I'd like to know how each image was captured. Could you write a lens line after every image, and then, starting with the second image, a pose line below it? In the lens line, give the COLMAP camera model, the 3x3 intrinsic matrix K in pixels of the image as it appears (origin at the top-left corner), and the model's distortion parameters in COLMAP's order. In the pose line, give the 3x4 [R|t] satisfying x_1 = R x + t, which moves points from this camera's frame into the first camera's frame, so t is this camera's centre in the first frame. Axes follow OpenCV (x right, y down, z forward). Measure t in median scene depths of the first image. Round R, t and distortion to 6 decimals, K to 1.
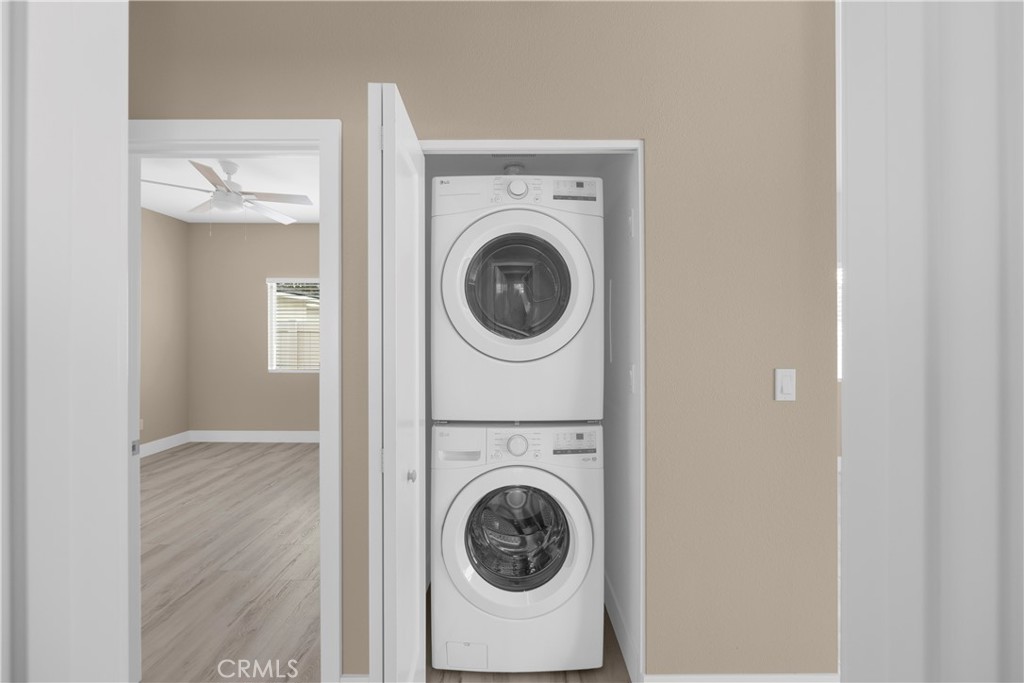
lens RADIAL K [[390.2, 0, 510.0], [0, 390.2, 338.6], [0, 0, 1]] dist [-0.002892, 0.000031]
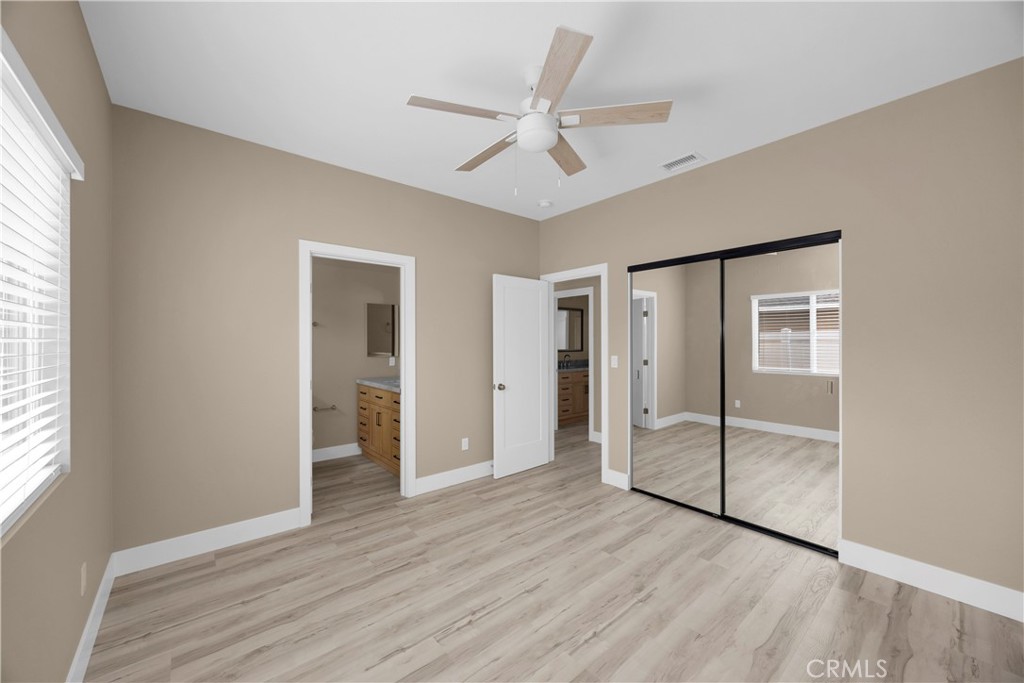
lens RADIAL K [[390.2, 0, 510.0], [0, 390.2, 338.6], [0, 0, 1]] dist [-0.002892, 0.000031]
pose [[-0.640679, 0.002198, 0.767806, -0.928774], [0.006901, 0.999972, 0.002896, -0.014542], [-0.767778, 0.007154, -0.640676, 1.132034]]
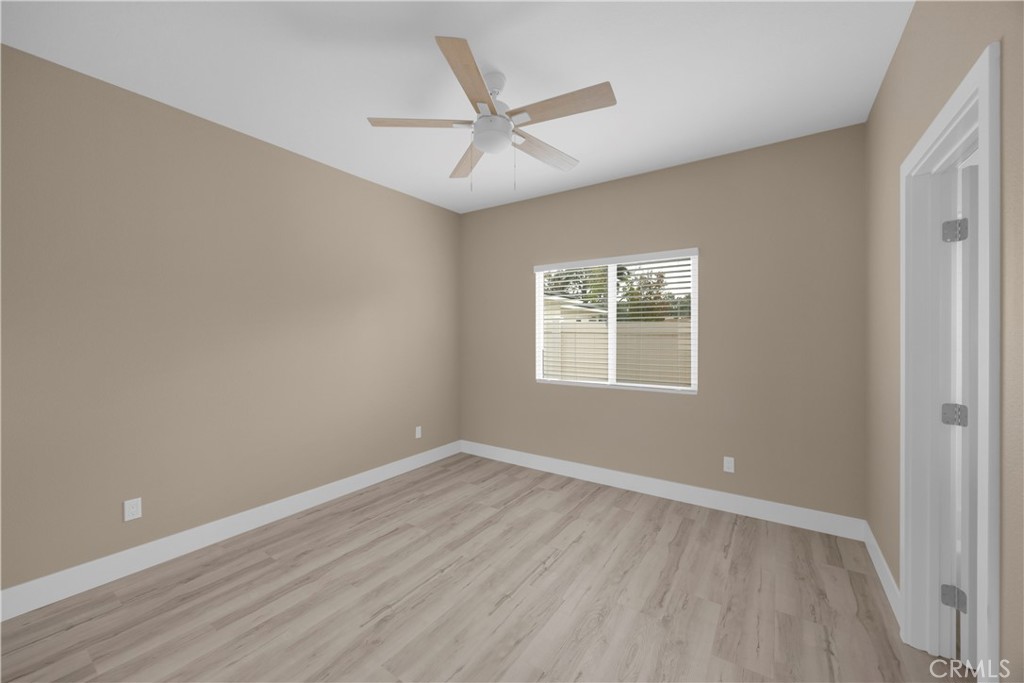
lens RADIAL K [[390.2, 0, 510.0], [0, 390.2, 338.6], [0, 0, 1]] dist [-0.002892, 0.000031]
pose [[0.826903, -0.002416, -0.562340, -0.256973], [-0.000857, 0.999984, -0.005557, 0.000319], [0.562344, 0.005077, 0.826888, 0.368824]]
